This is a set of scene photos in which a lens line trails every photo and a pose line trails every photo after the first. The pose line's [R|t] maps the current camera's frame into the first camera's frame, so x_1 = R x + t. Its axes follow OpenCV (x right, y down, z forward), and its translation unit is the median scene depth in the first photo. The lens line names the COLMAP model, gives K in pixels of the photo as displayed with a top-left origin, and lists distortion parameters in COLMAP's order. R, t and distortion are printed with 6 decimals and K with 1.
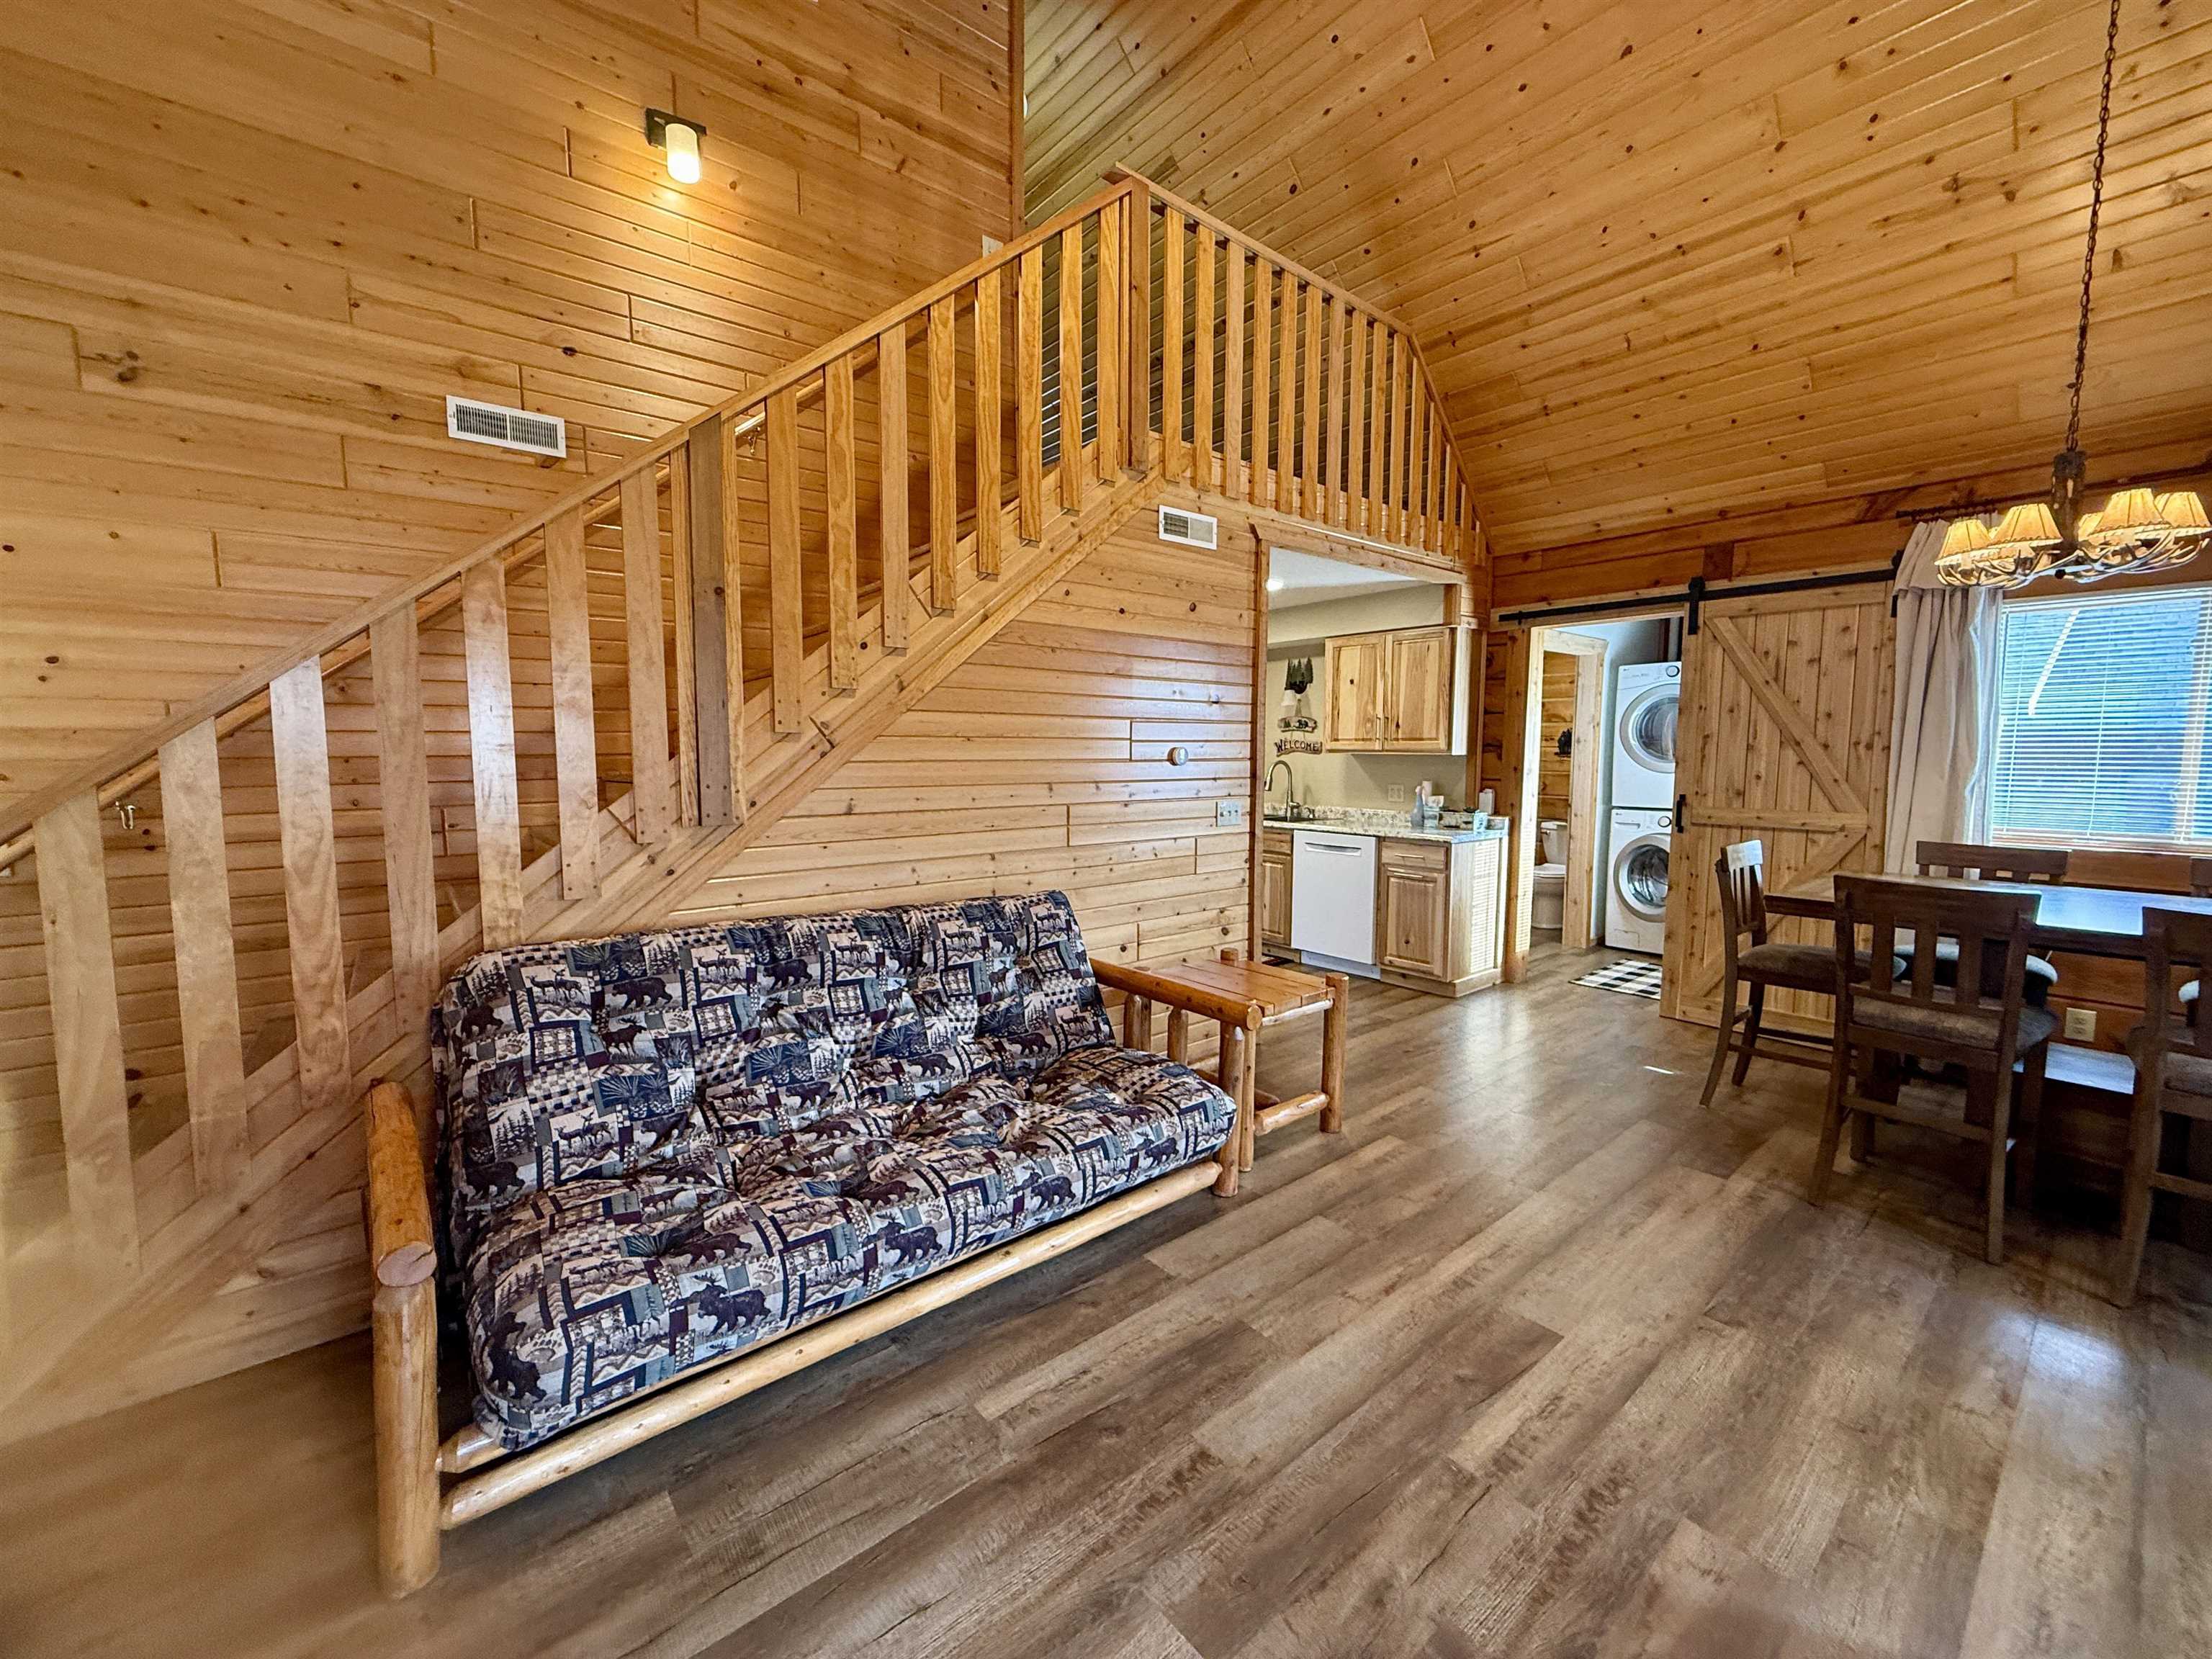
lens RADIAL K [[877.4, 0, 1098.3], [0, 877.4, 829.0], [0, 0, 1]] dist [-0.000204, -0.000115]
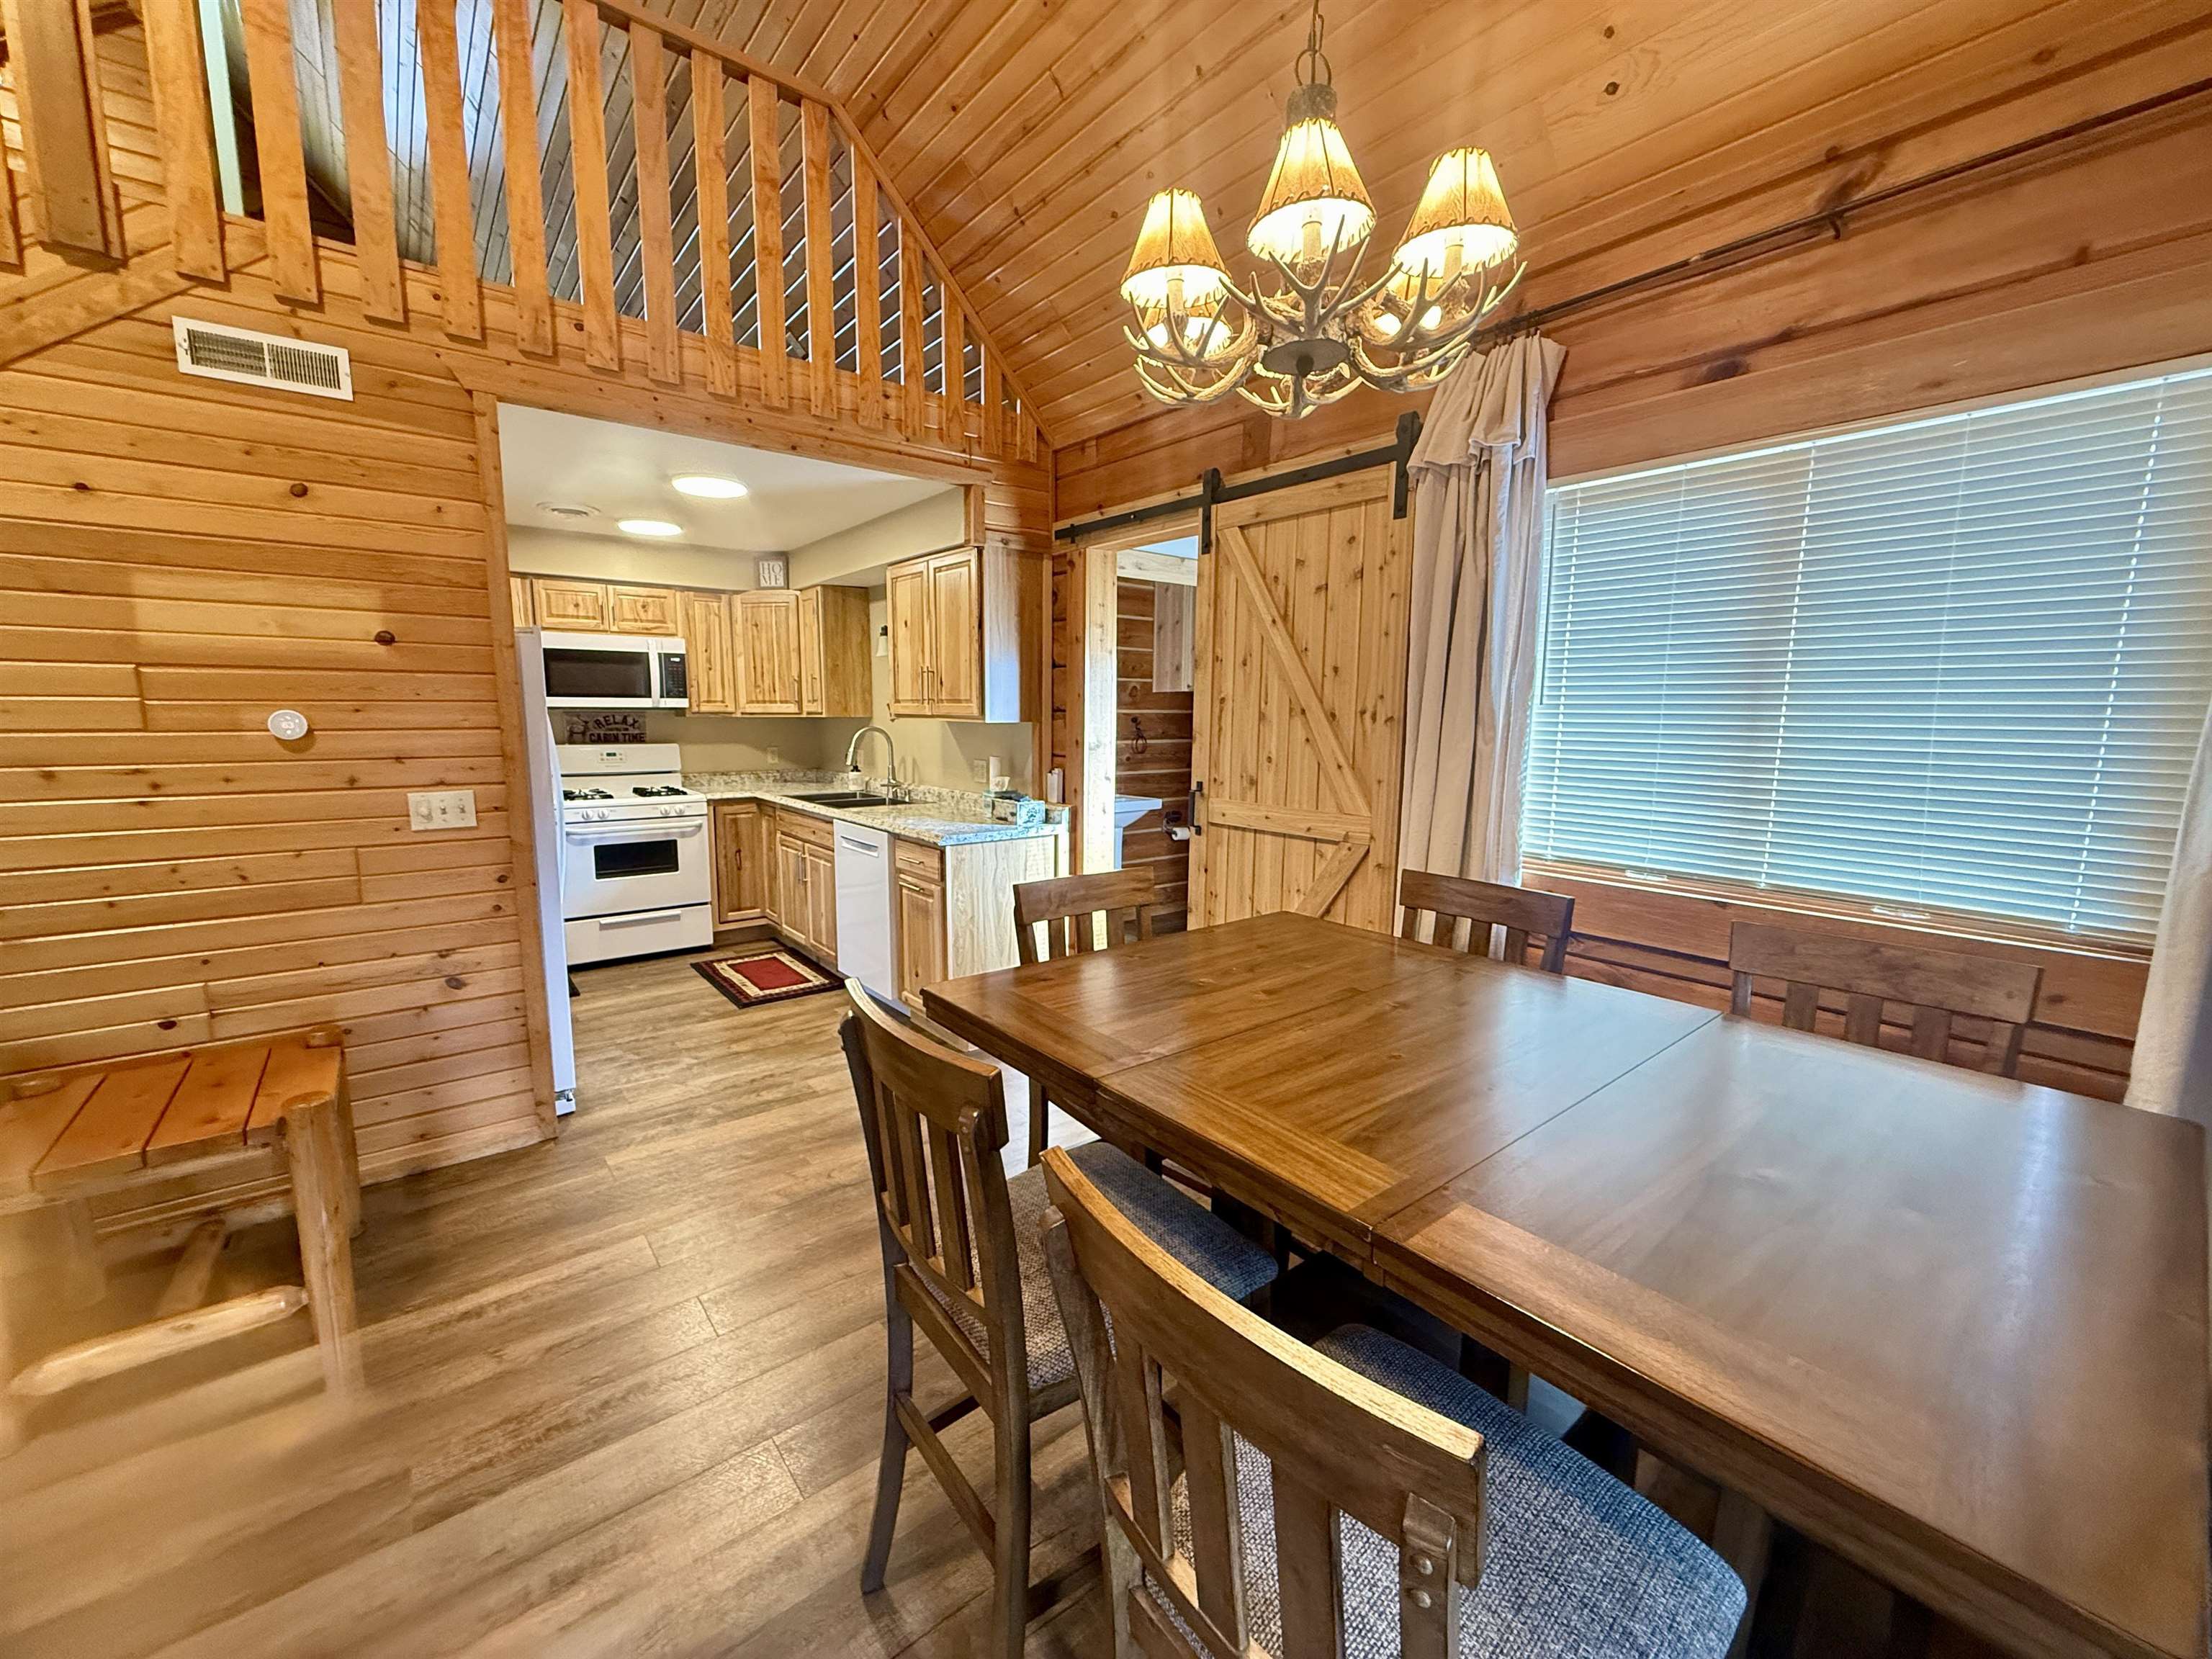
lens RADIAL K [[880.8, 0, 1099.0], [0, 880.8, 828.8], [0, 0, 1]] dist [-0.000046, -0.000118]
pose [[0.999911, 0.008735, -0.010113, 0.813303], [-0.008281, 0.998992, 0.044115, -0.046343], [0.010488, -0.044027, 0.998975, 0.414192]]
